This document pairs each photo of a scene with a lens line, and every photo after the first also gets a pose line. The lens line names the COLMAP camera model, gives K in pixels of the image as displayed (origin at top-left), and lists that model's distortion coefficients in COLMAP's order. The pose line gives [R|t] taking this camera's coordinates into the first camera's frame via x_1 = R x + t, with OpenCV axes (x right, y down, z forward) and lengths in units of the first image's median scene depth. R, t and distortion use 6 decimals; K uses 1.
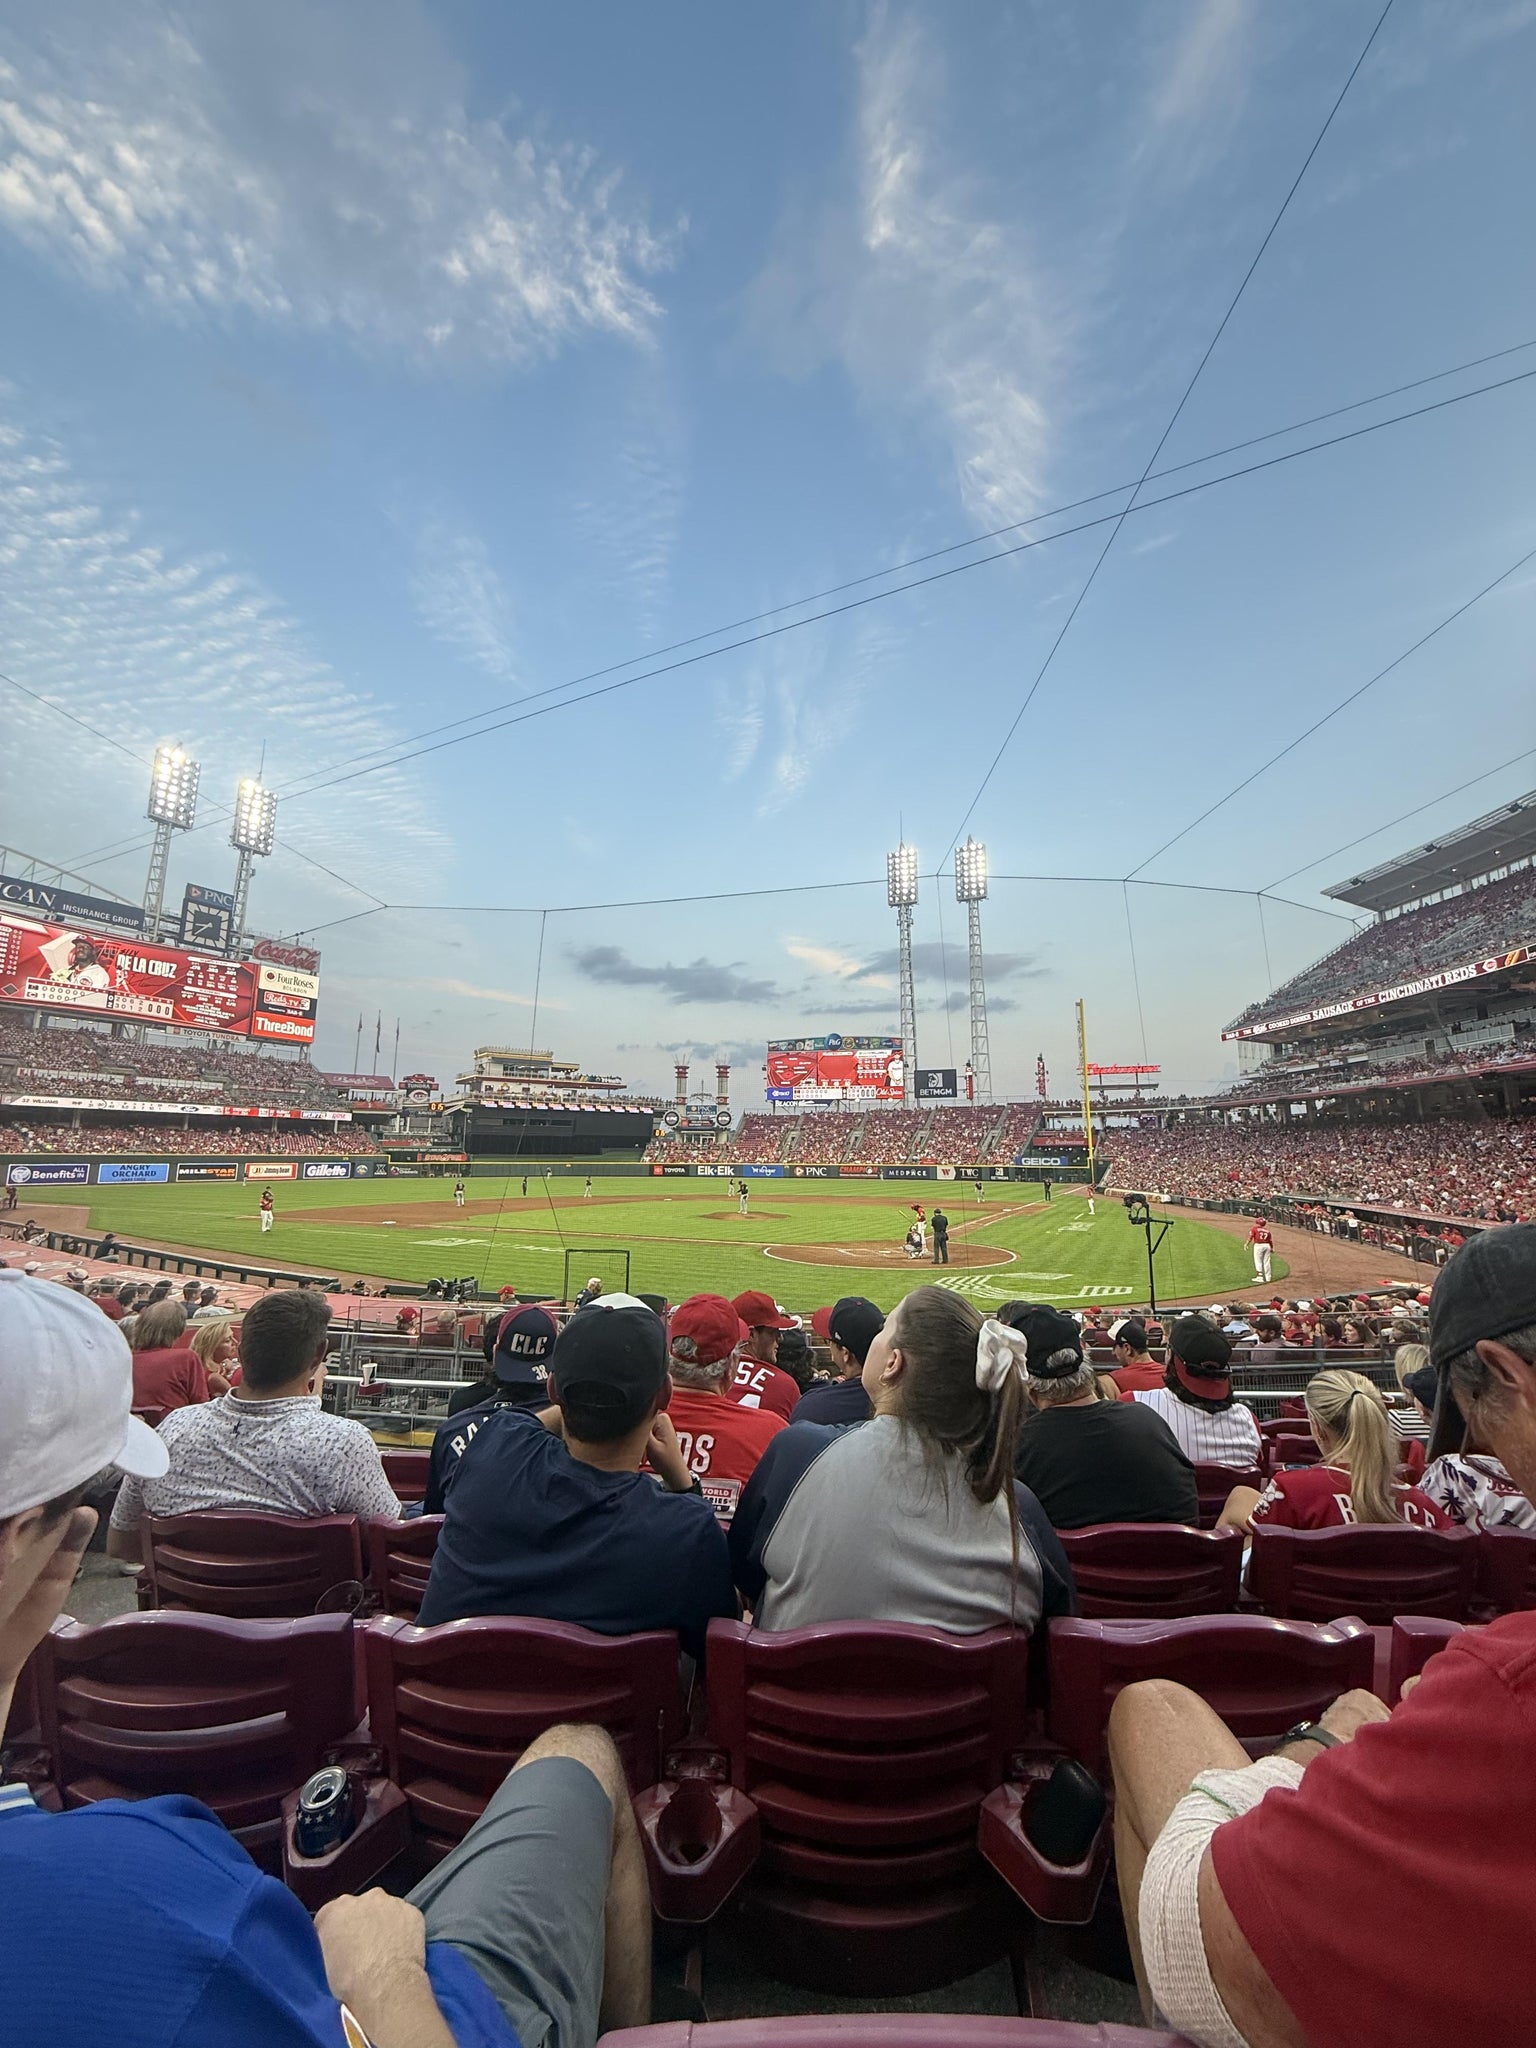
lens RADIAL K [[814.3, 0, 773.7], [0, 814.3, 1019.4], [0, 0, 1]] dist [-0.001944, -0.000070]
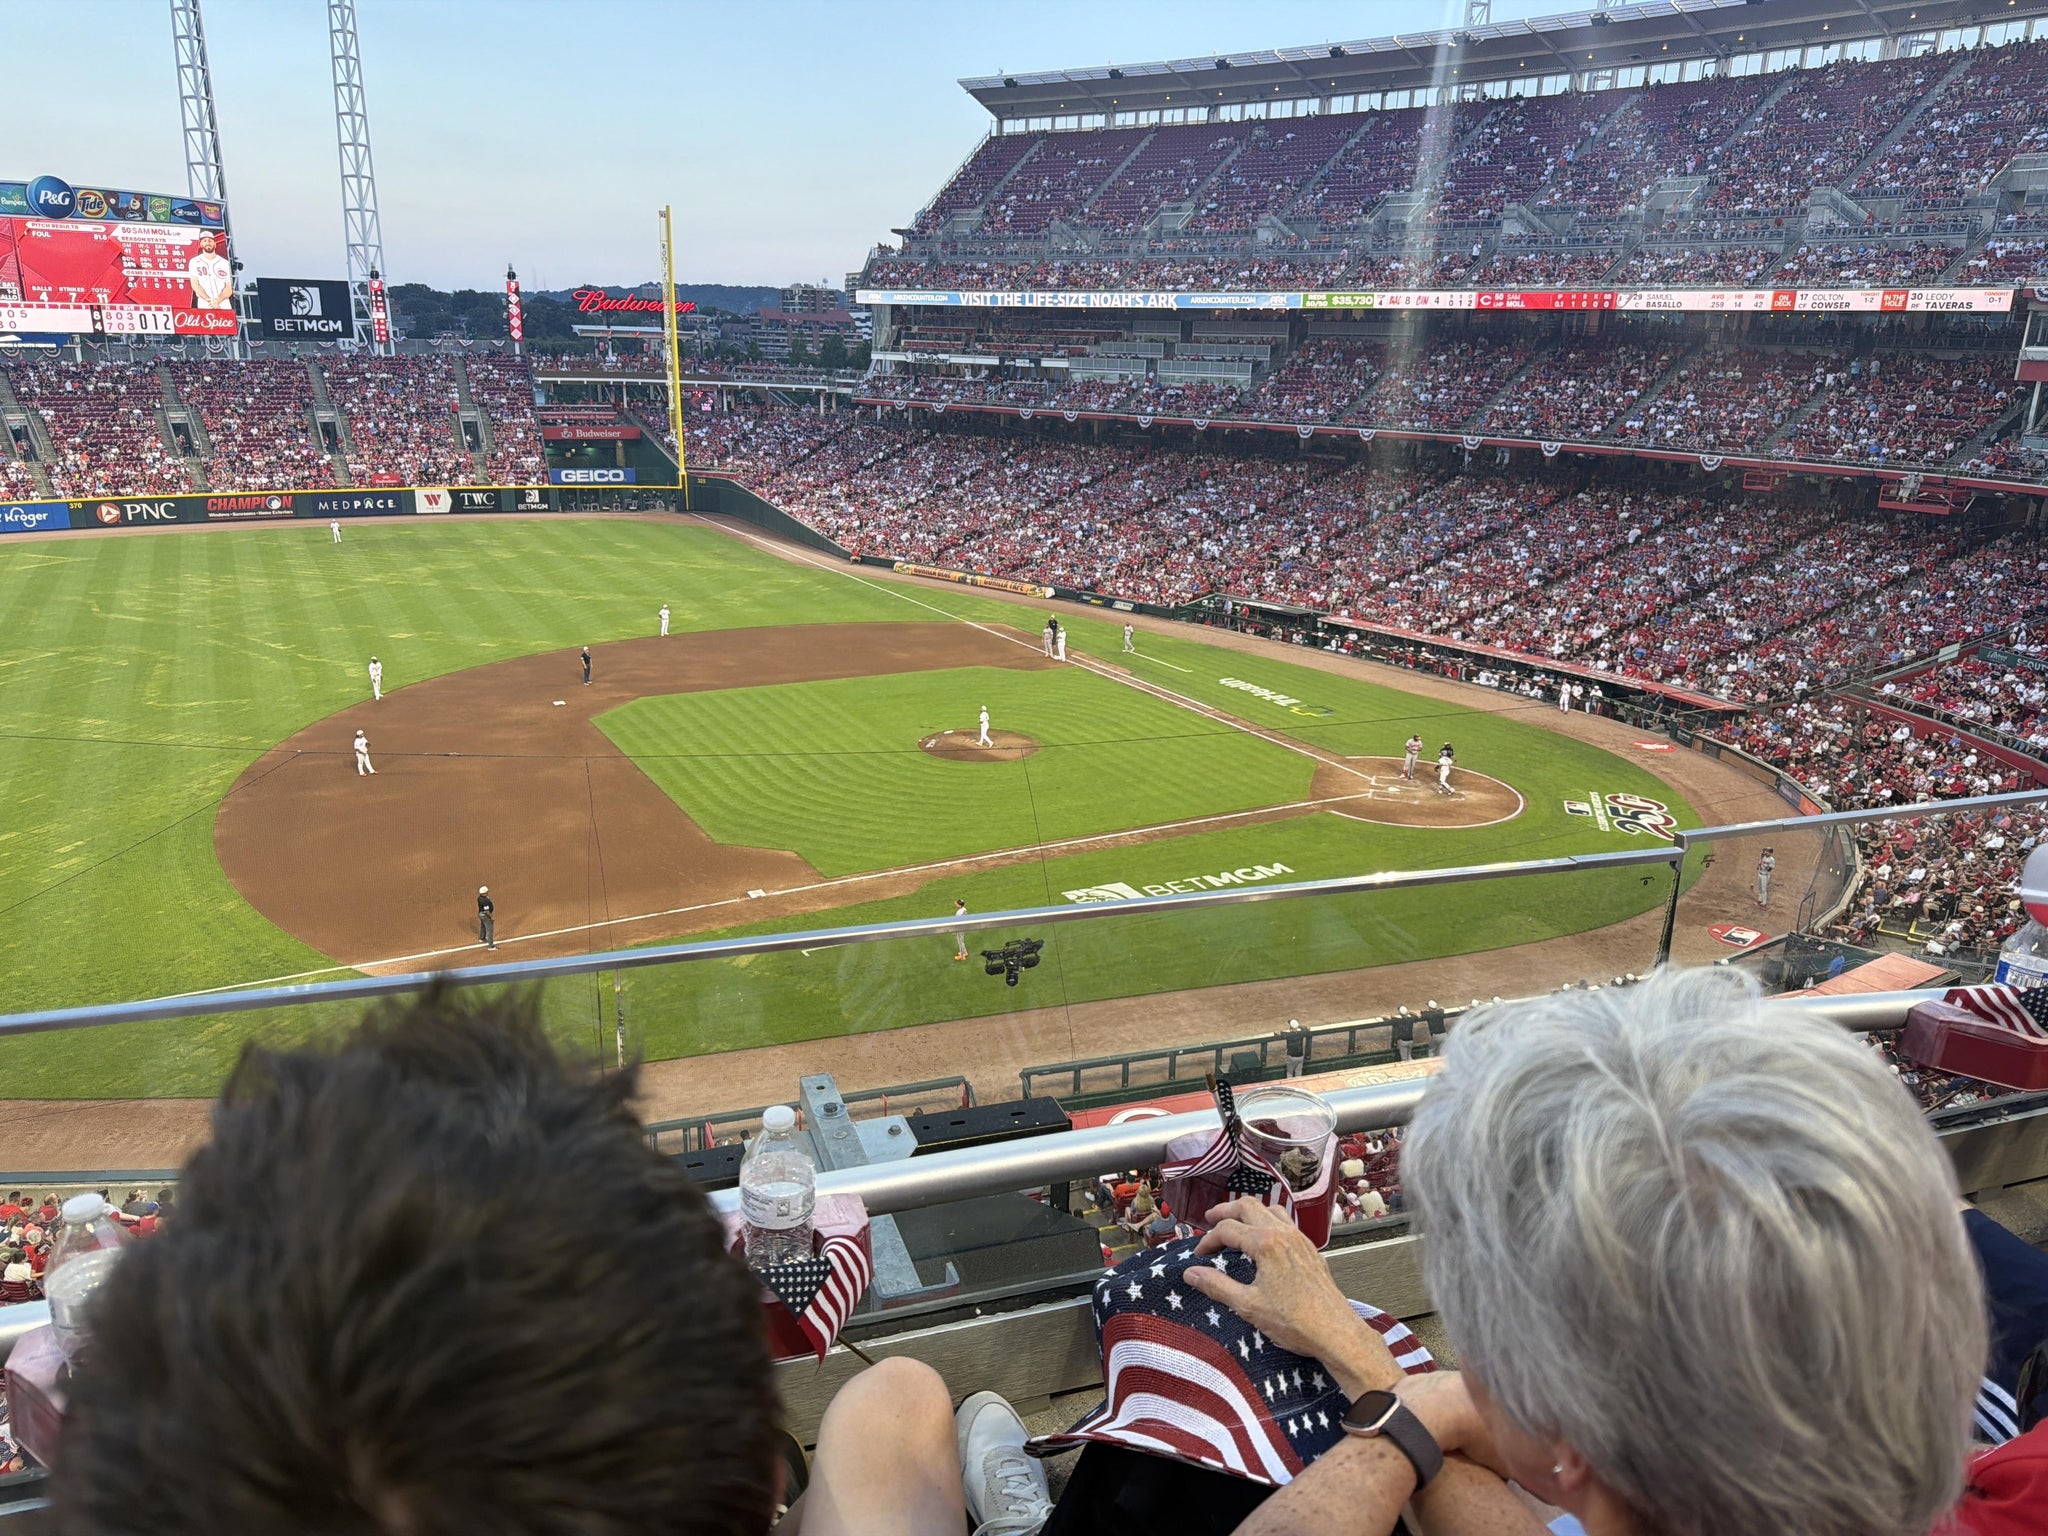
lens RADIAL K [[1415.9, 0, 1015.0], [0, 1415.9, 784.9], [0, 0, 1]] dist [-0.001833, -0.011702]
pose [[0.578390, -0.235484, 0.781033, -0.337312], [-0.160200, 0.905997, 0.391797, -0.075382], [-0.799876, -0.351733, 0.486295, 0.119953]]
